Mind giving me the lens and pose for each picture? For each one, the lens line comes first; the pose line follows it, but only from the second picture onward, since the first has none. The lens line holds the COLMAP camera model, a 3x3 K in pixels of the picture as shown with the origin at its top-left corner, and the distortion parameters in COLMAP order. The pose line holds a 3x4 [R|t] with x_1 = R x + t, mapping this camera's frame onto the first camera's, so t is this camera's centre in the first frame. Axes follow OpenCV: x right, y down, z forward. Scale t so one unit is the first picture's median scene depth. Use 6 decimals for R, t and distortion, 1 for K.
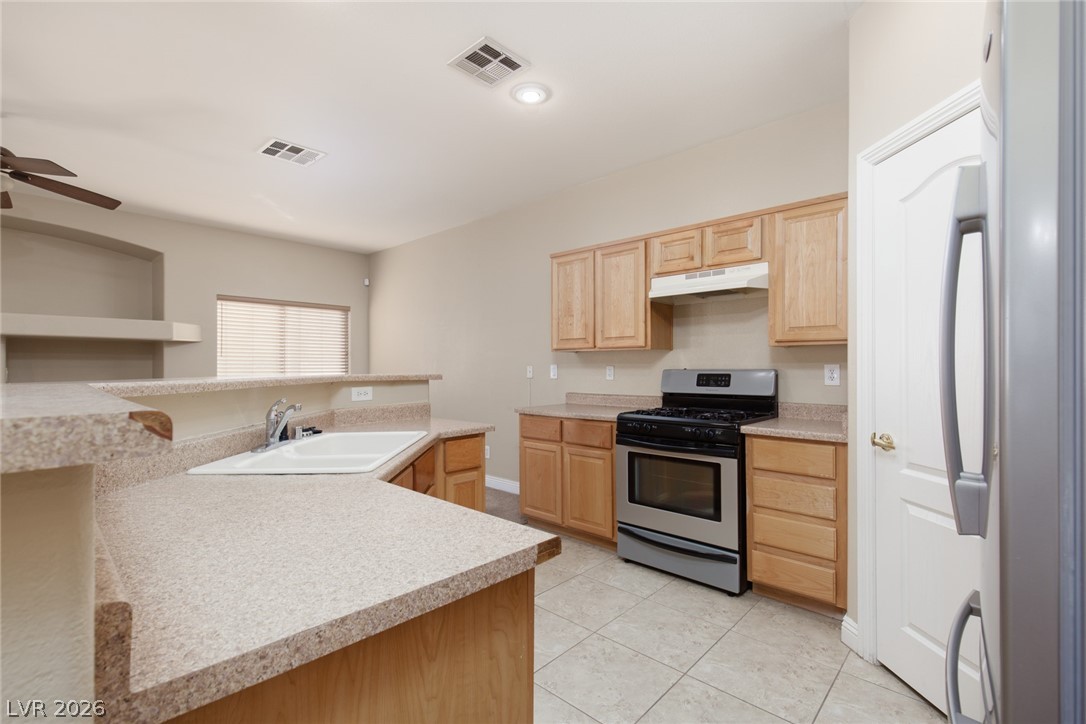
lens RADIAL K [[491.7, 0, 546.2], [0, 491.7, 364.9], [0, 0, 1]] dist [0.005822, -0.000214]
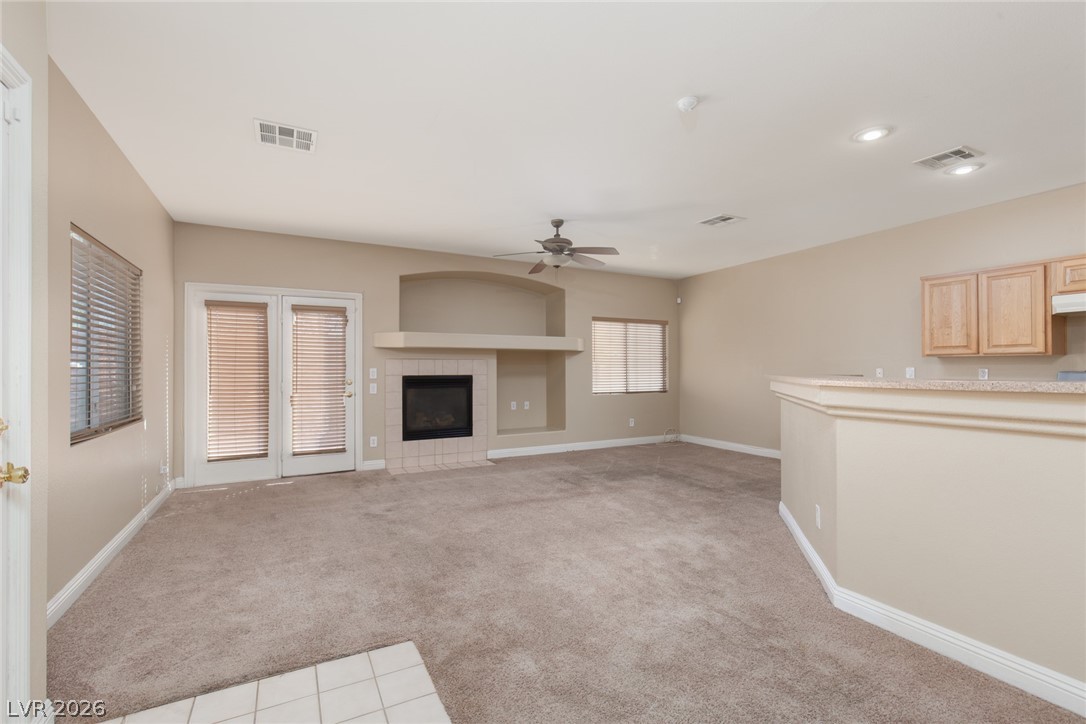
lens RADIAL K [[491.7, 0, 547.0], [0, 491.7, 358.9], [0, 0, 1]] dist [0.005822, -0.000214]
pose [[0.947741, -0.006213, -0.318980, -0.521724], [0.000185, 0.999821, -0.018924, 0.001327], [0.319040, 0.017876, 0.947573, -0.494221]]
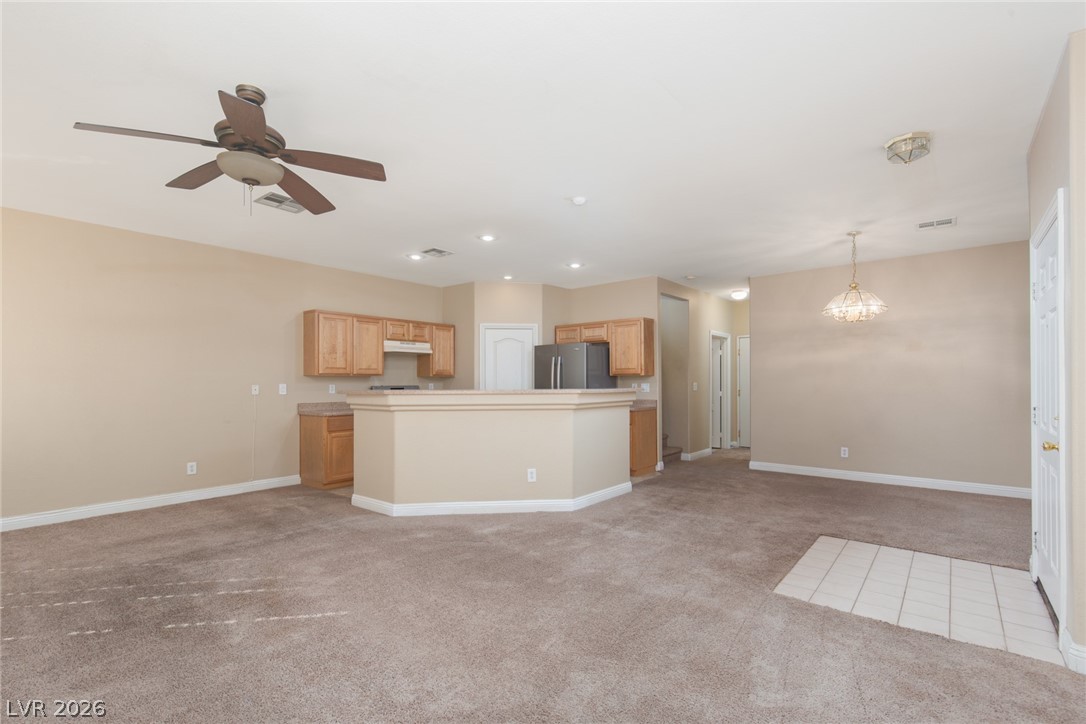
lens RADIAL K [[491.7, 0, 558.2], [0, 491.7, 386.7], [0, 0, 1]] dist [0.005822, -0.000214]
pose [[-0.074943, -0.004841, 0.997176, -1.656730], [0.004046, 0.999979, 0.005159, 0.004148], [-0.997180, 0.004421, -0.074922, 0.409822]]
